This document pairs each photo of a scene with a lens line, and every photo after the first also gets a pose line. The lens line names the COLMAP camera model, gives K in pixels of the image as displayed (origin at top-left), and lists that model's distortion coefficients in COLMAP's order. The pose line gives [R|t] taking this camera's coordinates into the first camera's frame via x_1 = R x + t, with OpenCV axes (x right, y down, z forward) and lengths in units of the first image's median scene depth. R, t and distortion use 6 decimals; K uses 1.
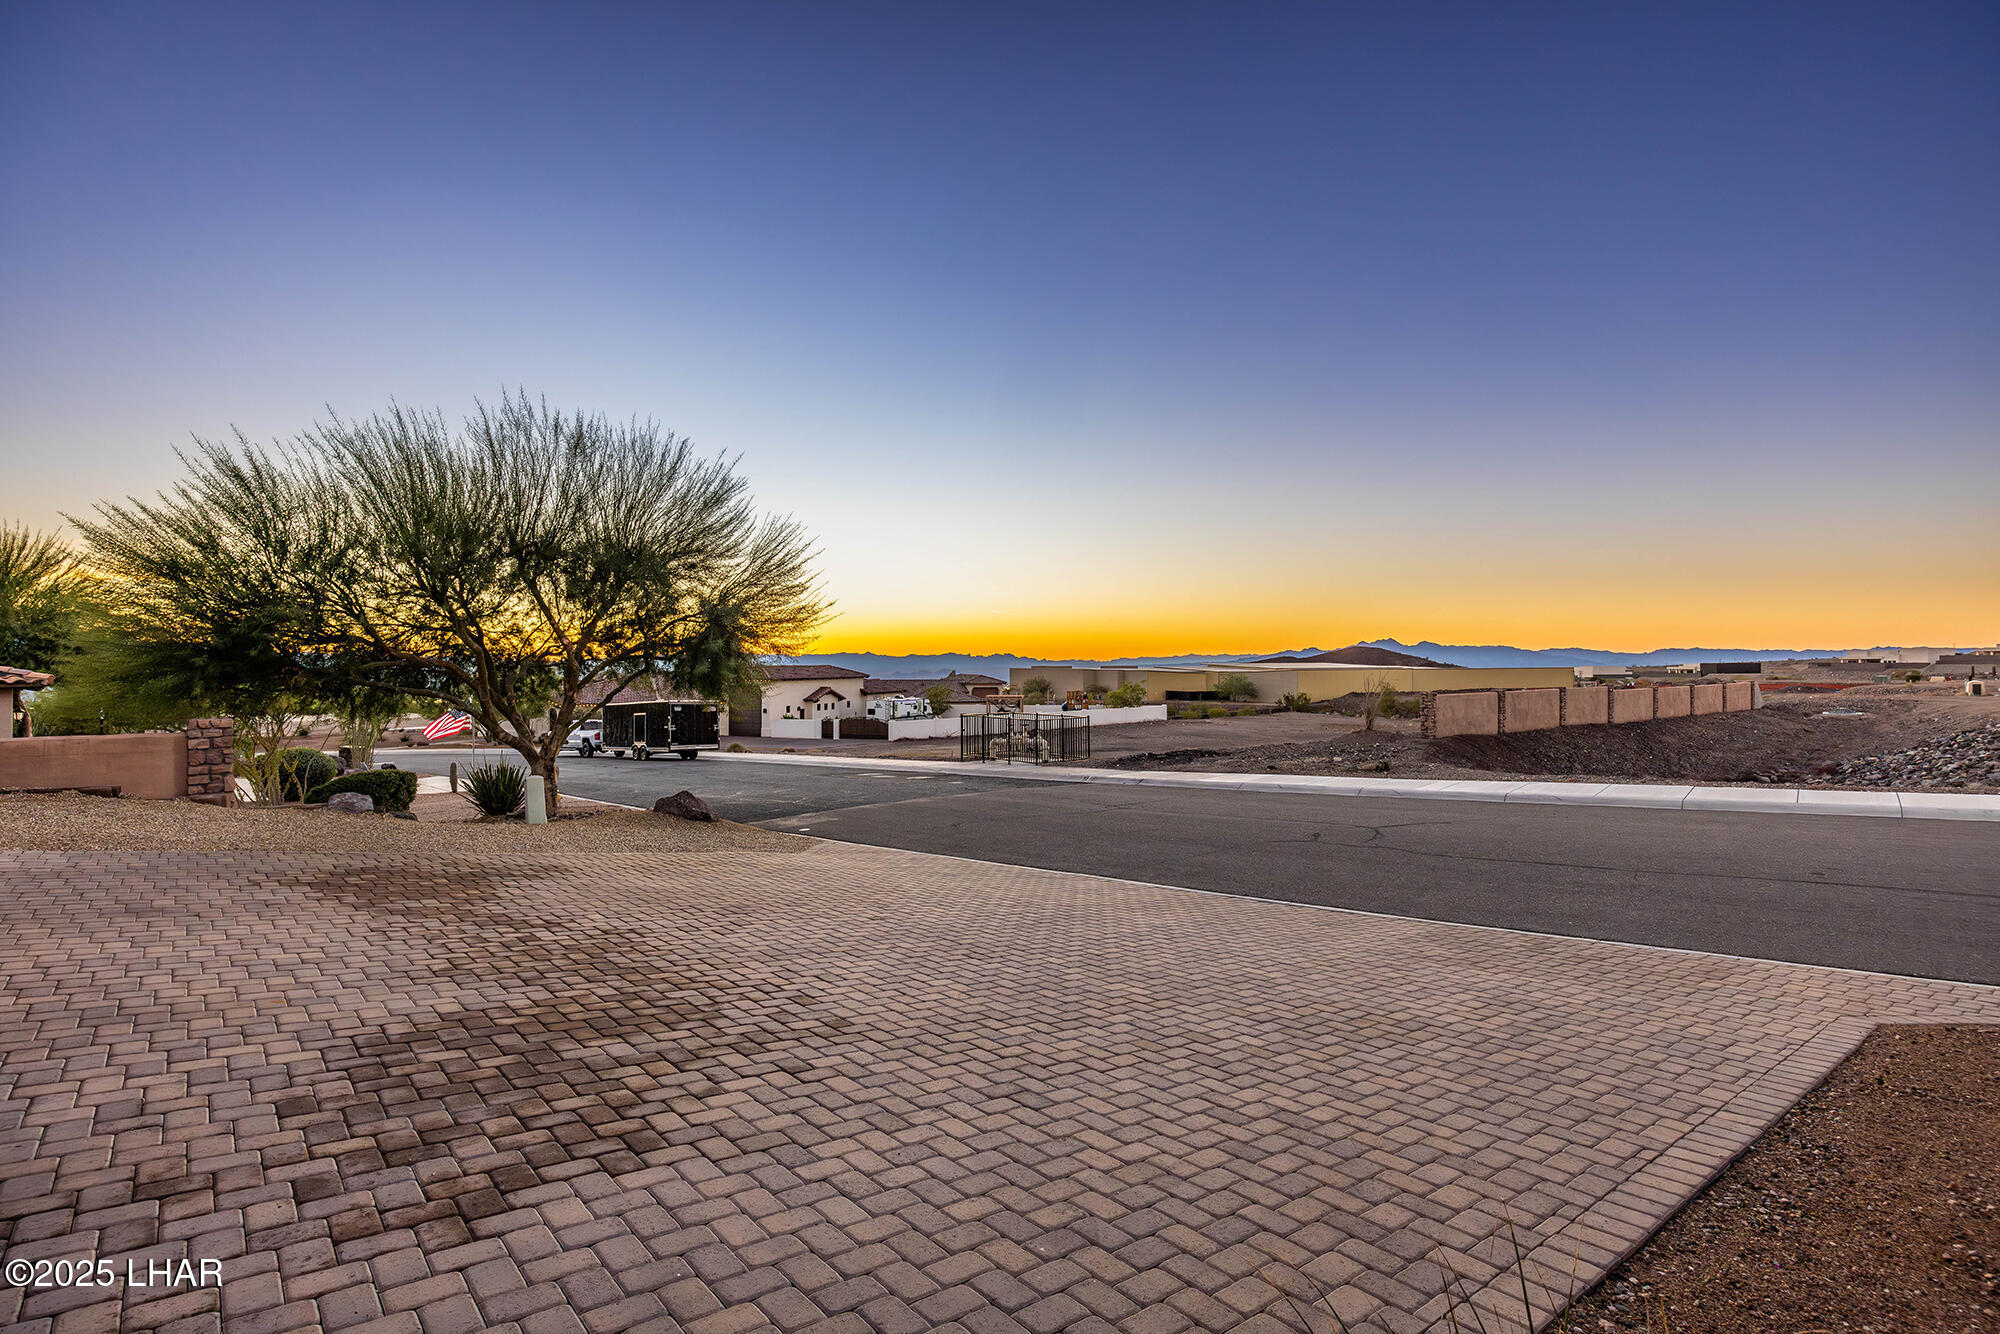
lens RADIAL K [[979.7, 0, 1000.0], [0, 979.7, 667.0], [0, 0, 1]] dist [-0.004415, -0.000551]
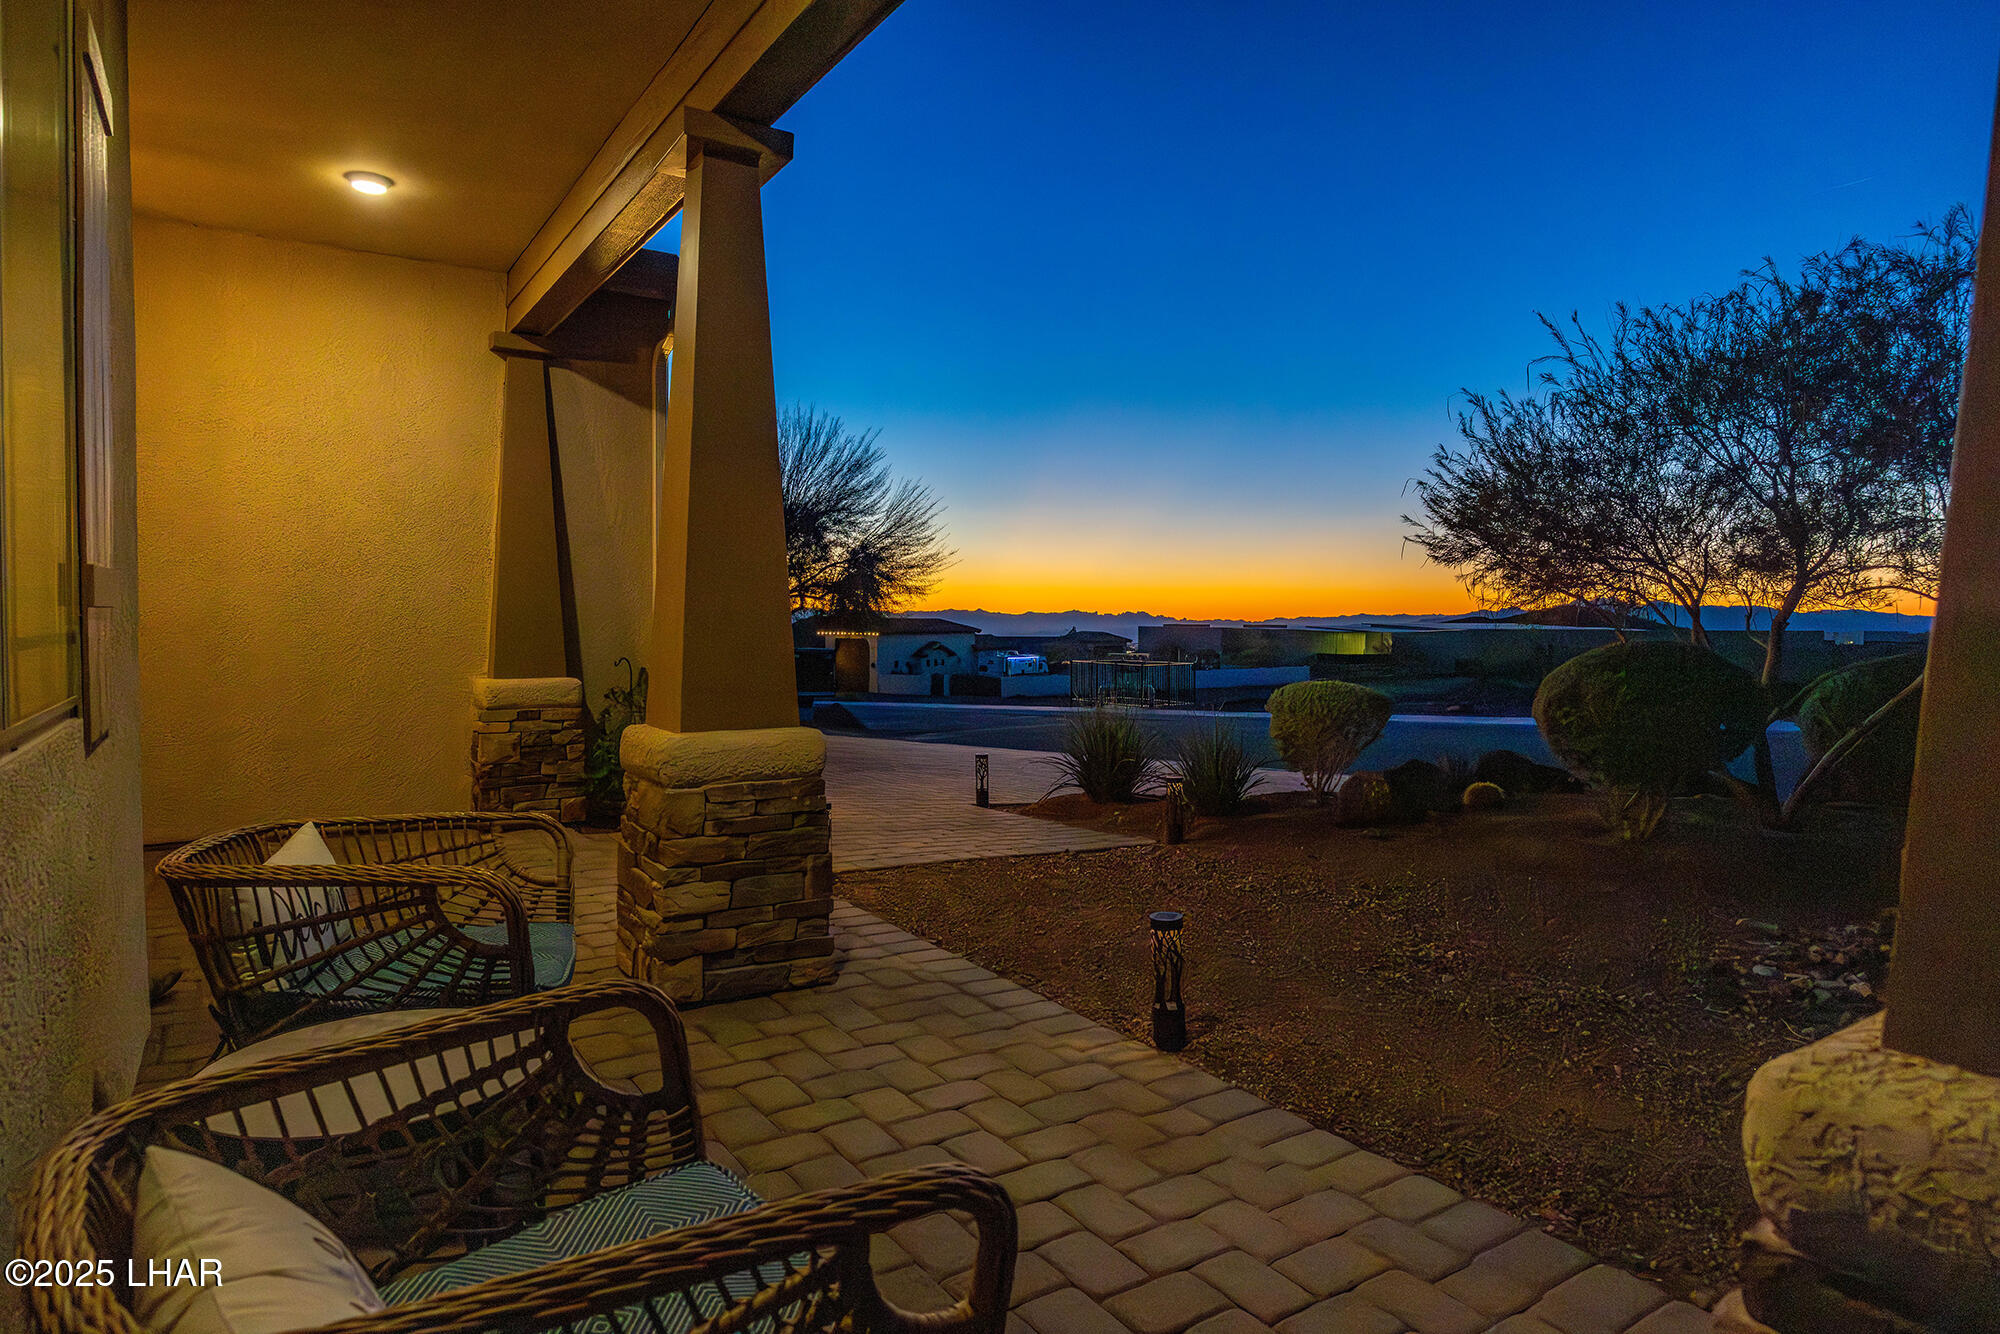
lens RADIAL K [[1117.3, 0, 1010.9], [0, 1117.3, 652.9], [0, 0, 1]] dist [0.000869, 0.001749]
pose [[0.994410, 0.009998, -0.105111, 0.017516], [-0.007442, 0.999668, 0.024685, 0.009758], [0.105323, -0.023765, 0.994154, -0.144911]]
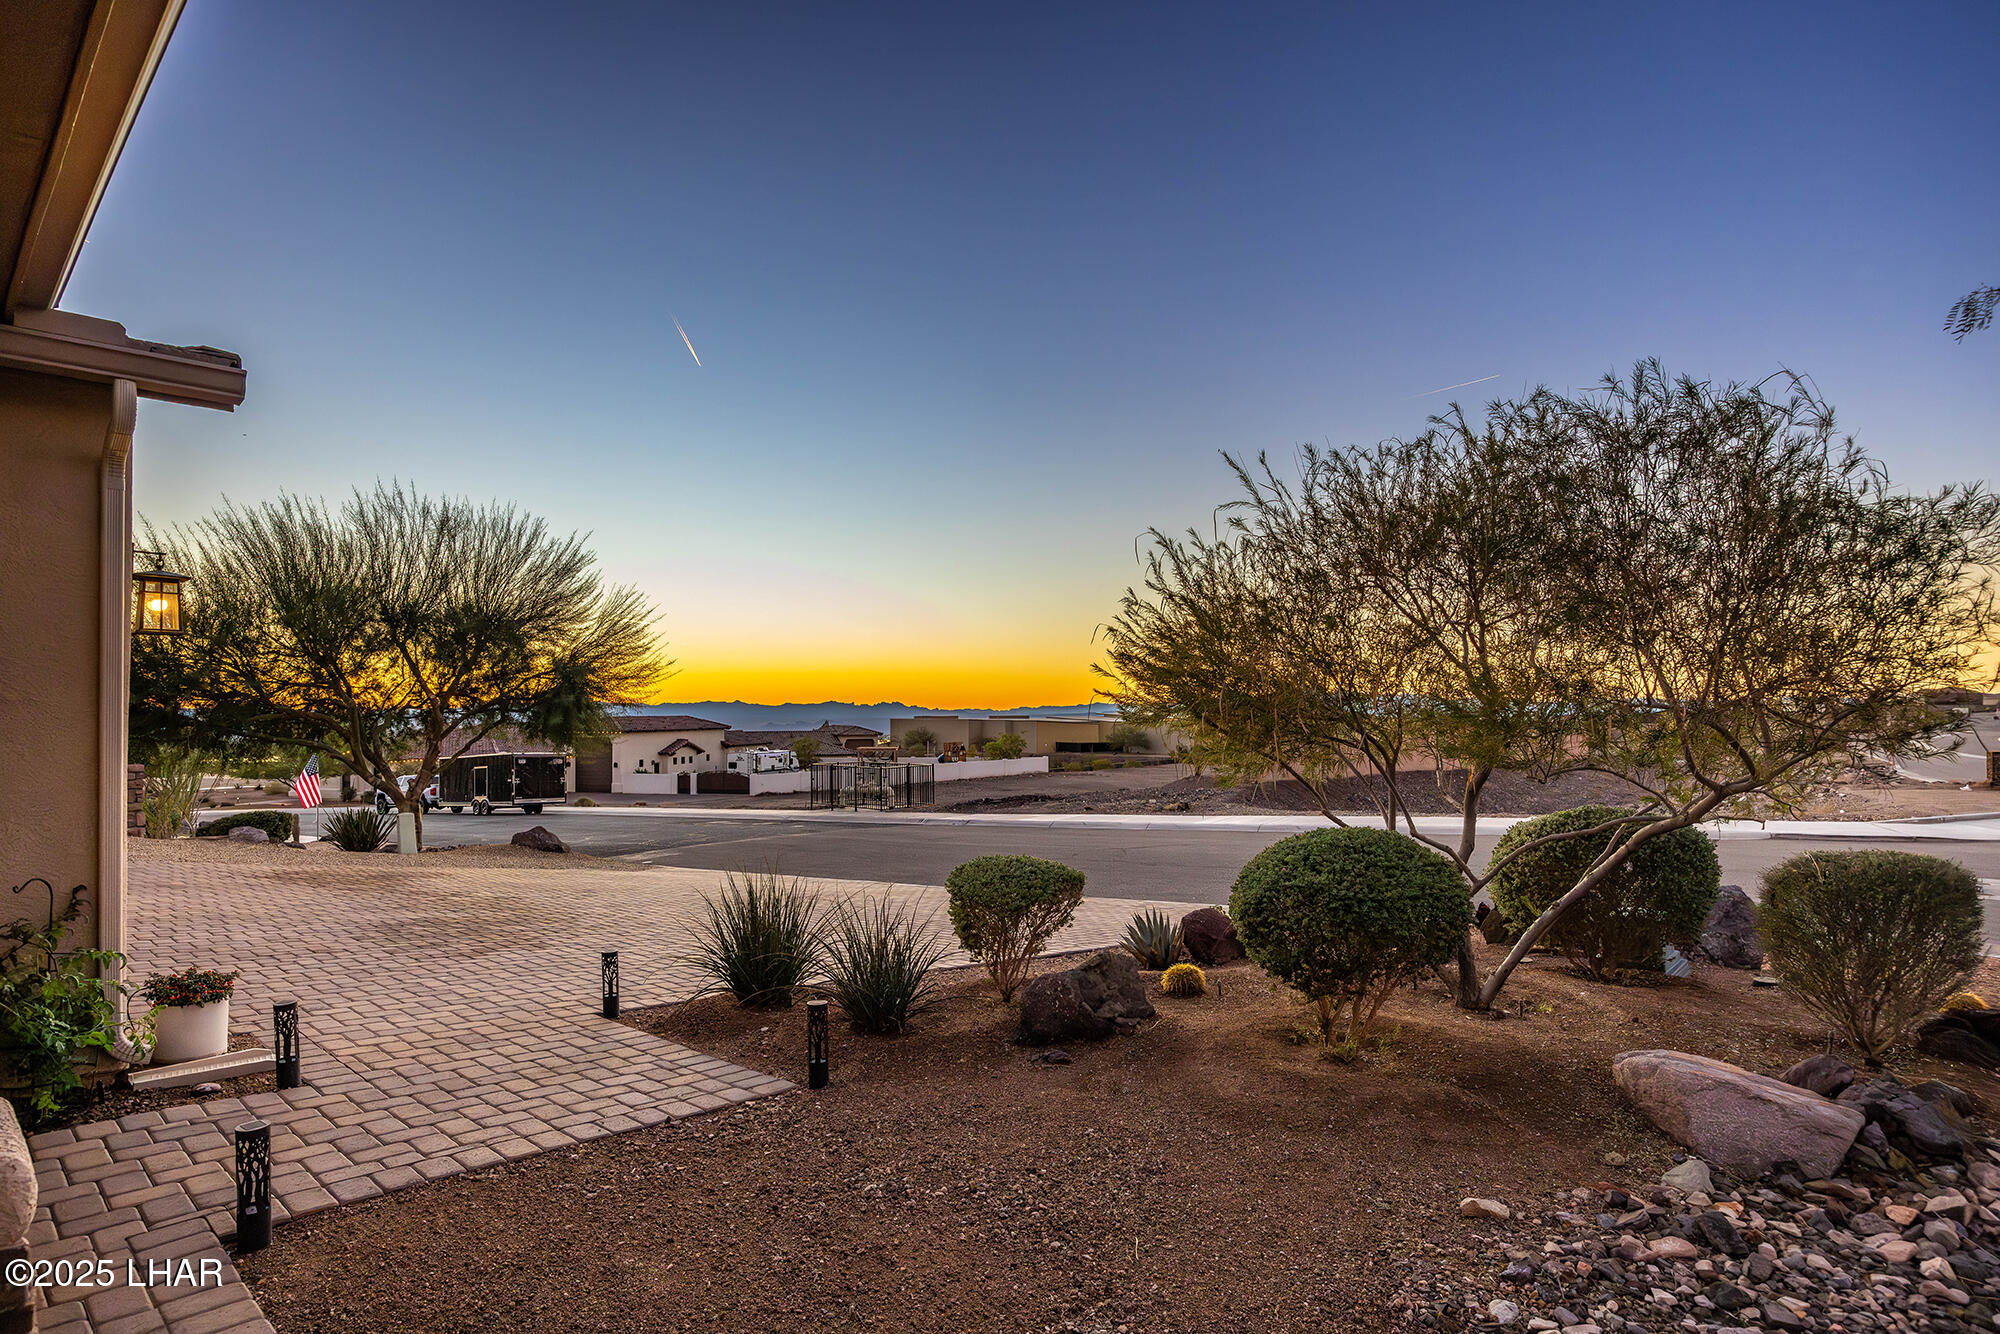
lens RADIAL K [[1072.5, 0, 994.5], [0, 1072.5, 701.9], [0, 0, 1]] dist [-0.003166, -0.000285]
pose [[0.994706, -0.001577, 0.102754, 0.030025], [0.003012, 0.999900, -0.013812, -0.000228], [-0.102722, 0.014048, 0.994611, -0.114092]]
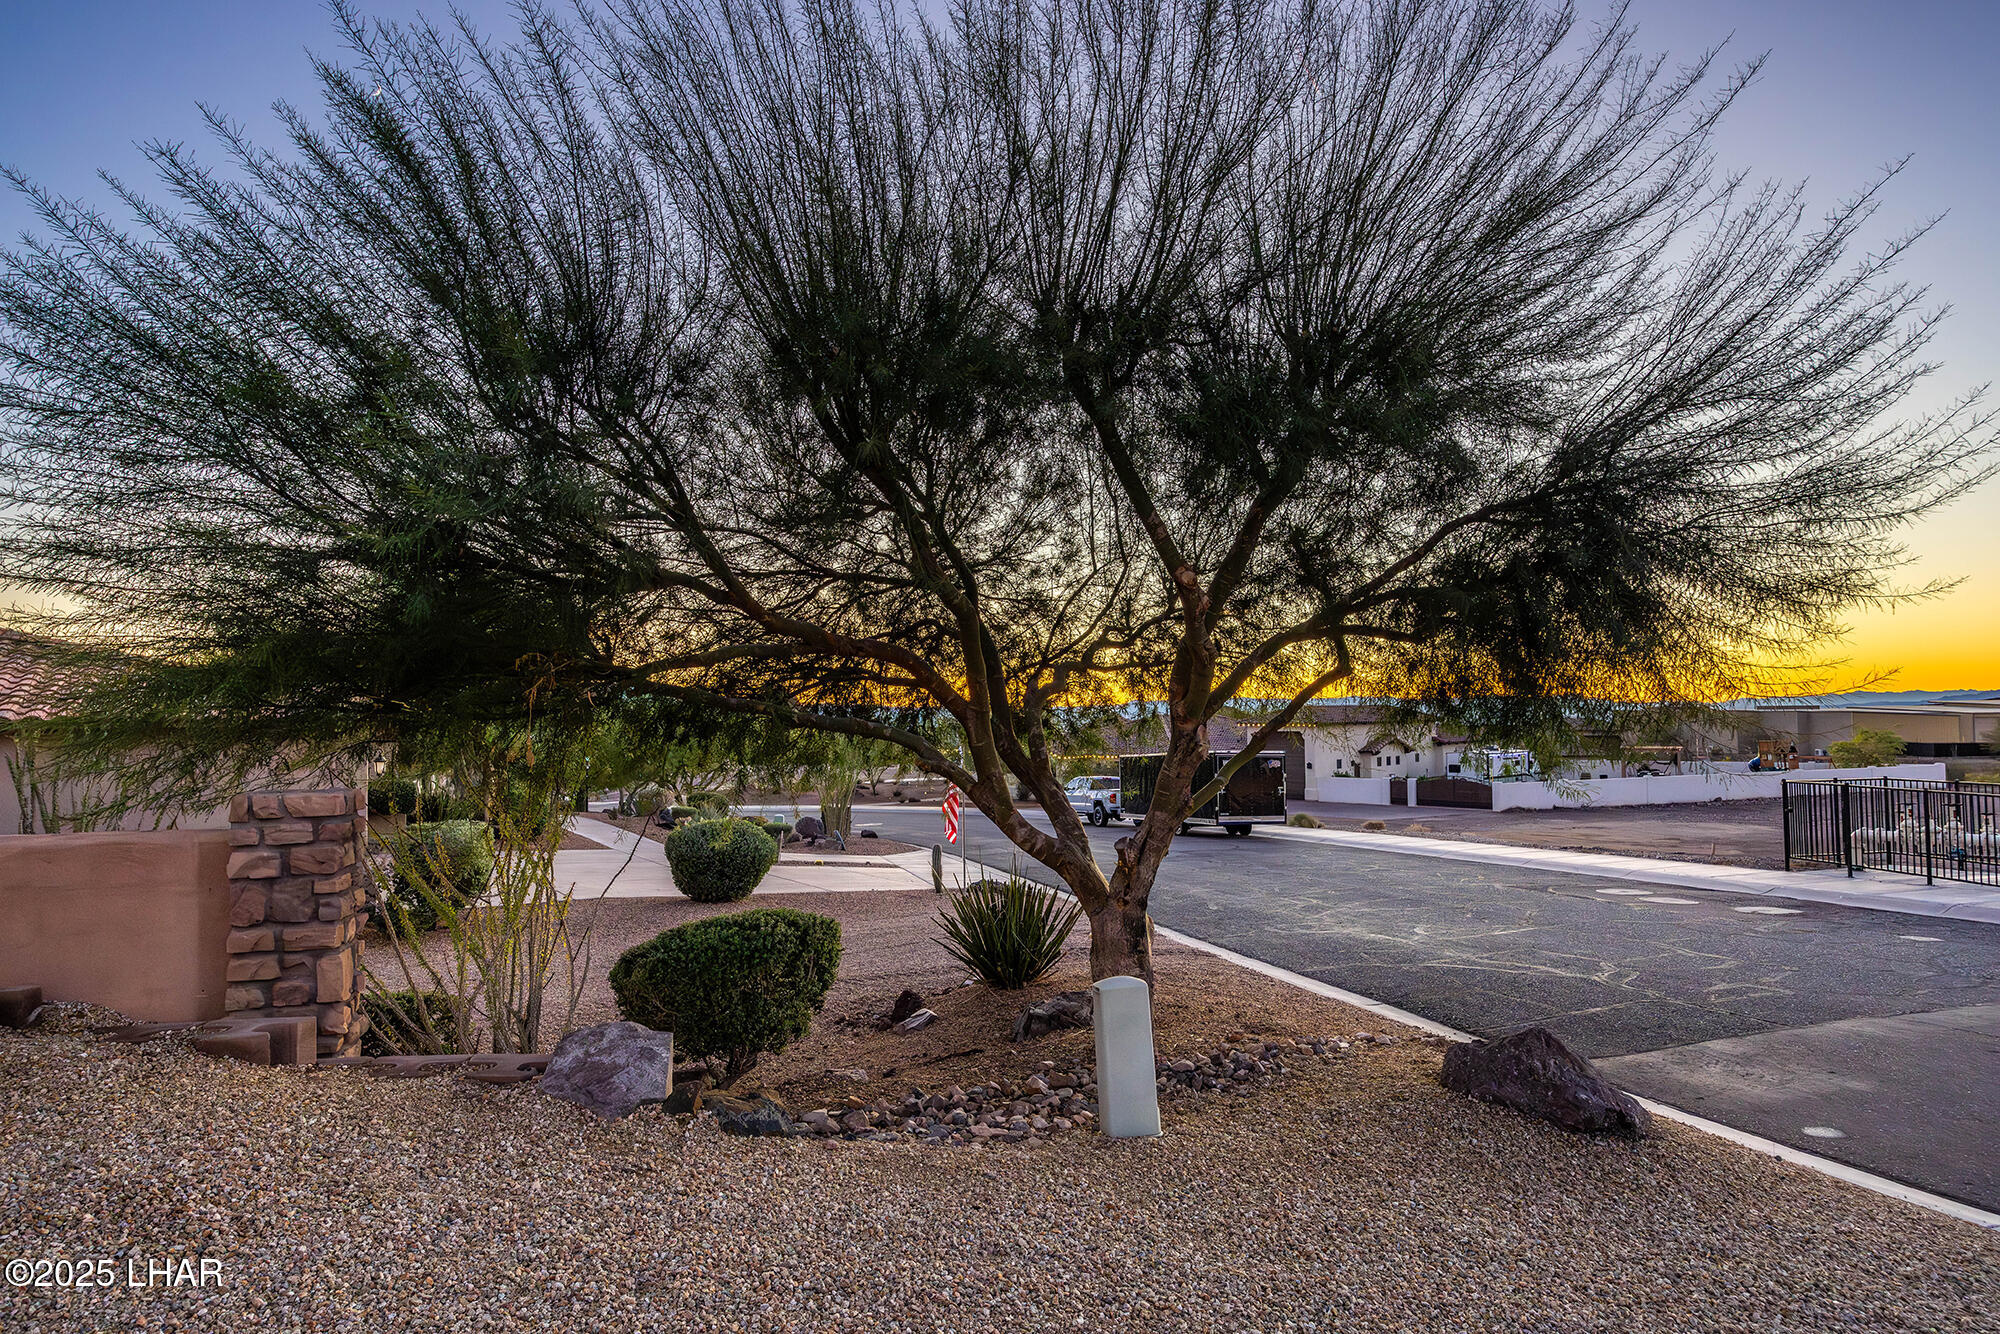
lens RADIAL K [[1147.0, 0, 989.0], [0, 1147.0, 667.8], [0, 0, 1]] dist [-0.004869, 0.000435]
pose [[0.889421, -0.025959, -0.456351, -0.115509], [0.008097, 0.999124, -0.041054, 0.008014], [0.457017, 0.032819, 0.888852, 0.218158]]
